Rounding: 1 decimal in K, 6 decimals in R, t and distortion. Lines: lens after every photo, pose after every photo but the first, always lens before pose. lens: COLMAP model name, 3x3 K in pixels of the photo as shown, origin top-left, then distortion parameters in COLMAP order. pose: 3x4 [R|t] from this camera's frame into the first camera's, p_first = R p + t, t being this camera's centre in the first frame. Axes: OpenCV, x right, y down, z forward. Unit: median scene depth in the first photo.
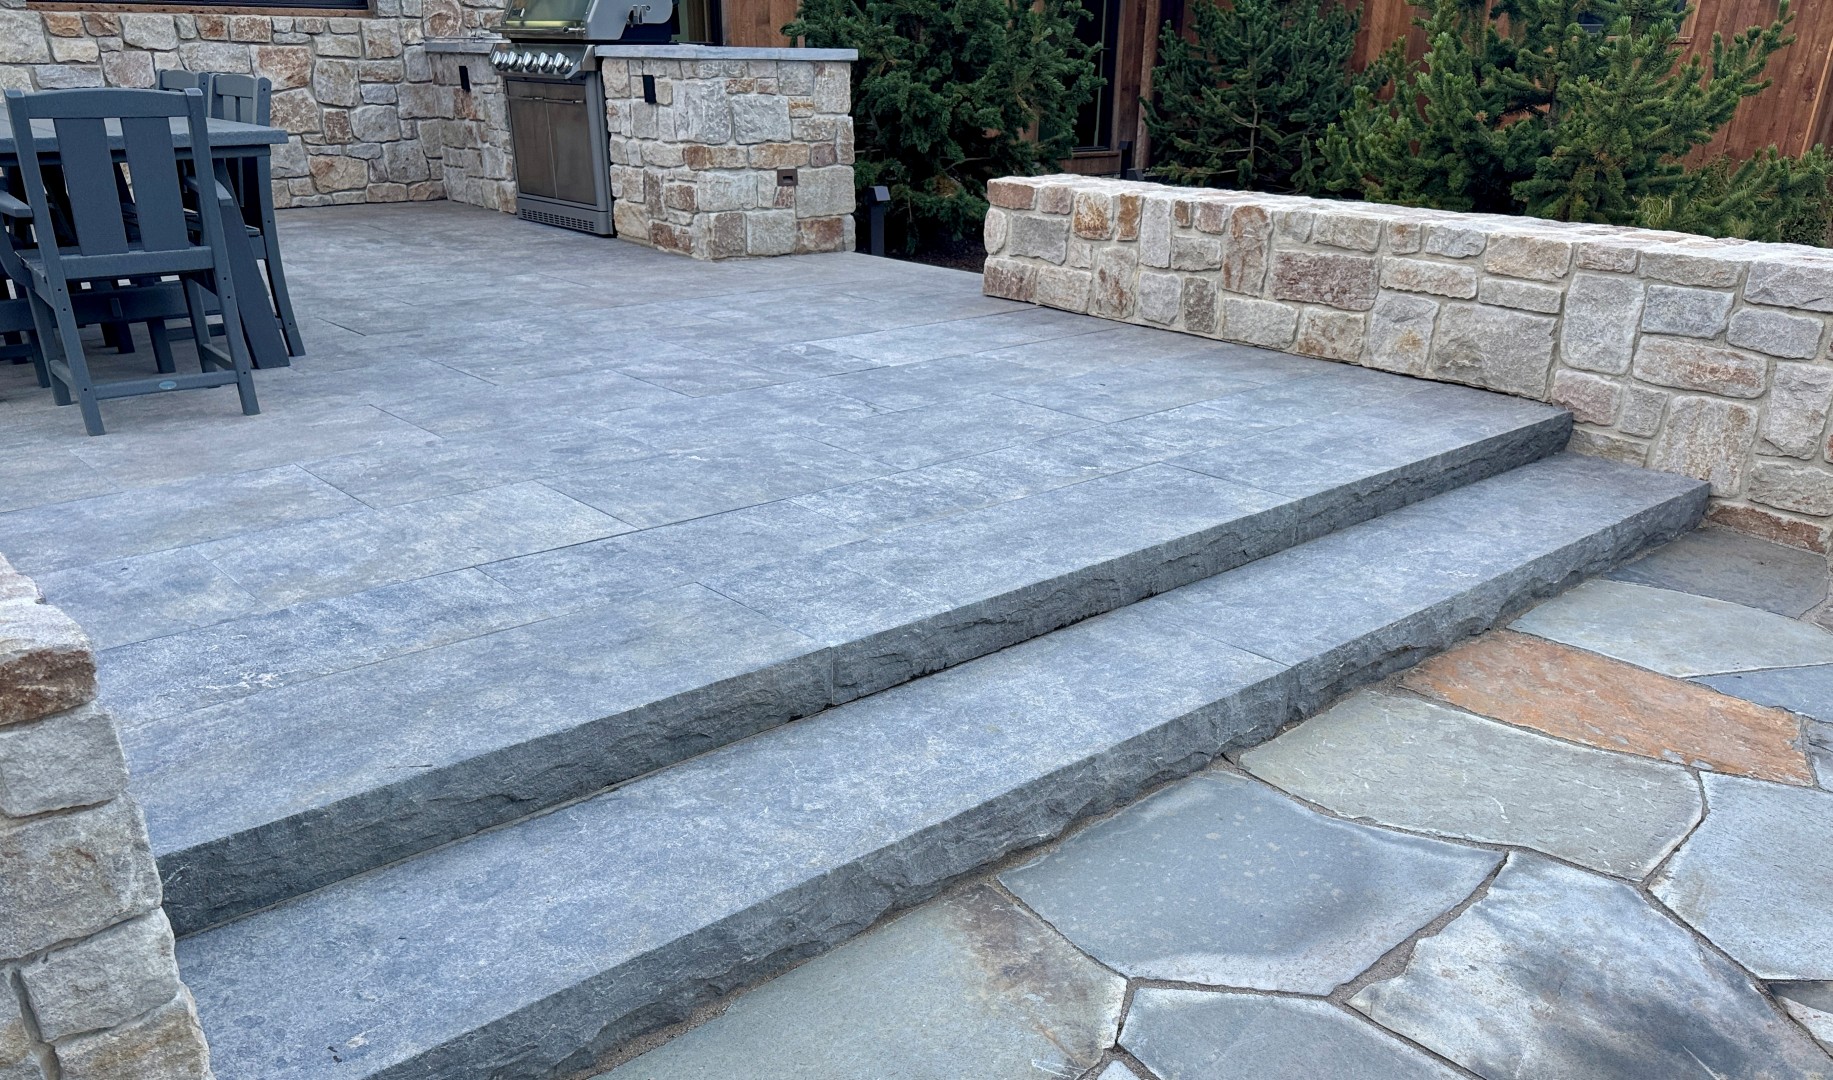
lens RADIAL K [[1391.9, 0, 928.2], [0, 1391.9, 733.3], [0, 0, 1]] dist [0.007030, -0.010506]
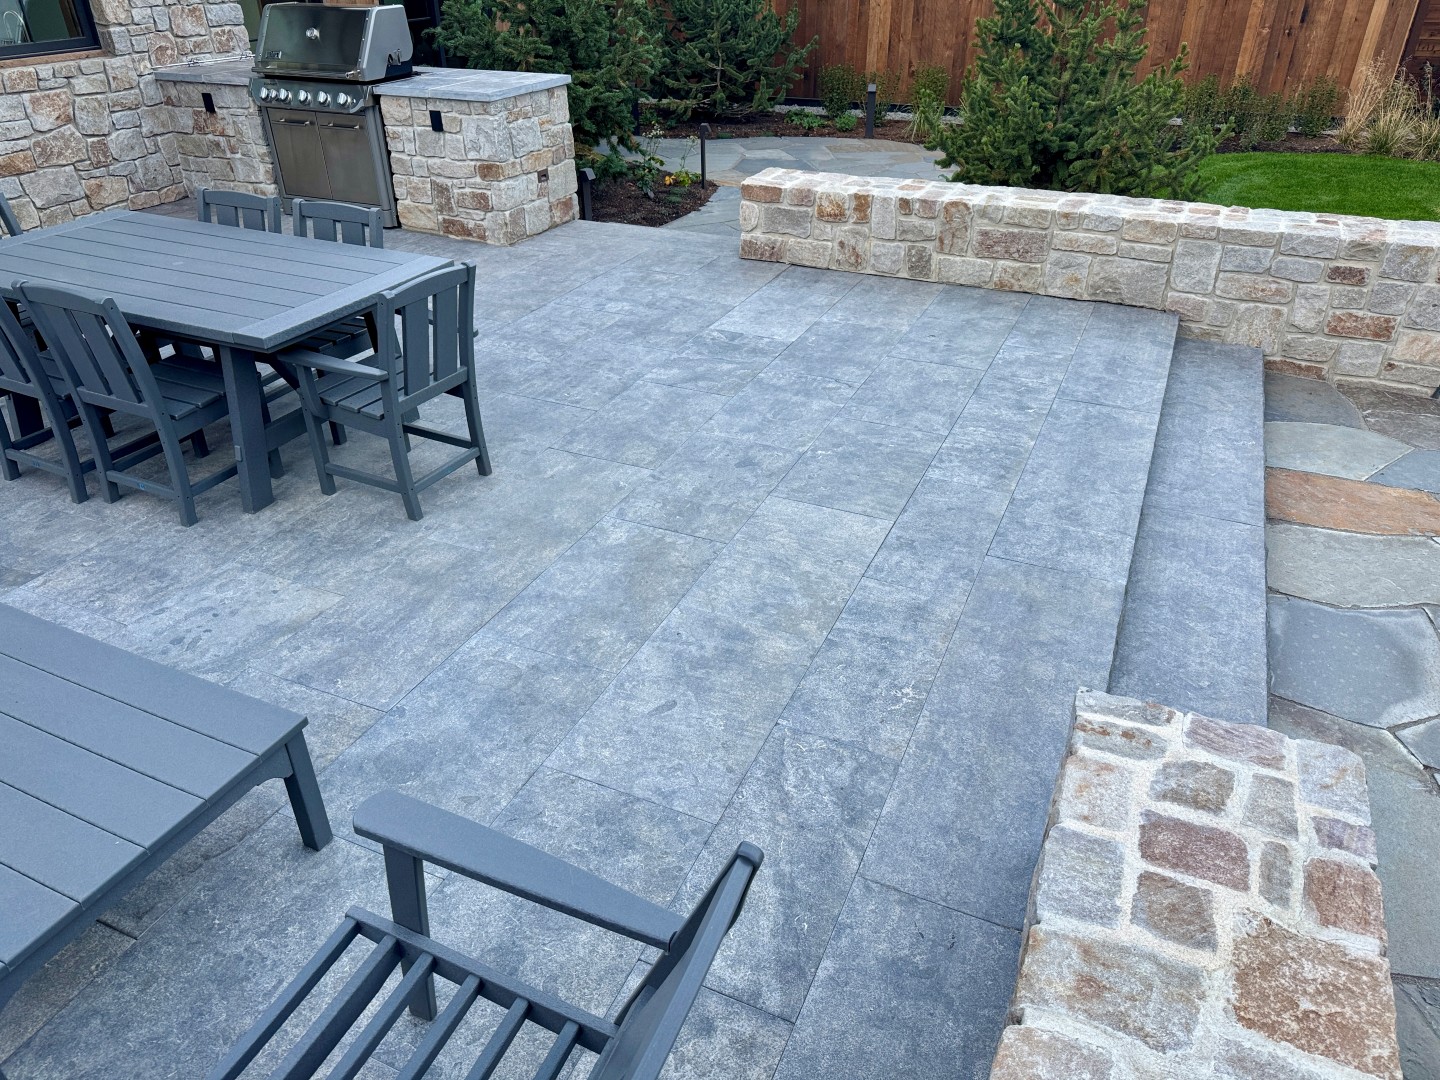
lens RADIAL K [[1010.0, 0, 720.0], [0, 1010.0, 540.0], [0, 0, 1]] dist [0.030029, -0.038837]
pose [[0.916330, -0.223244, 0.332419, -0.460794], [0.192783, 0.973576, 0.122413, -0.179950], [-0.350963, -0.048086, 0.935154, -0.016709]]
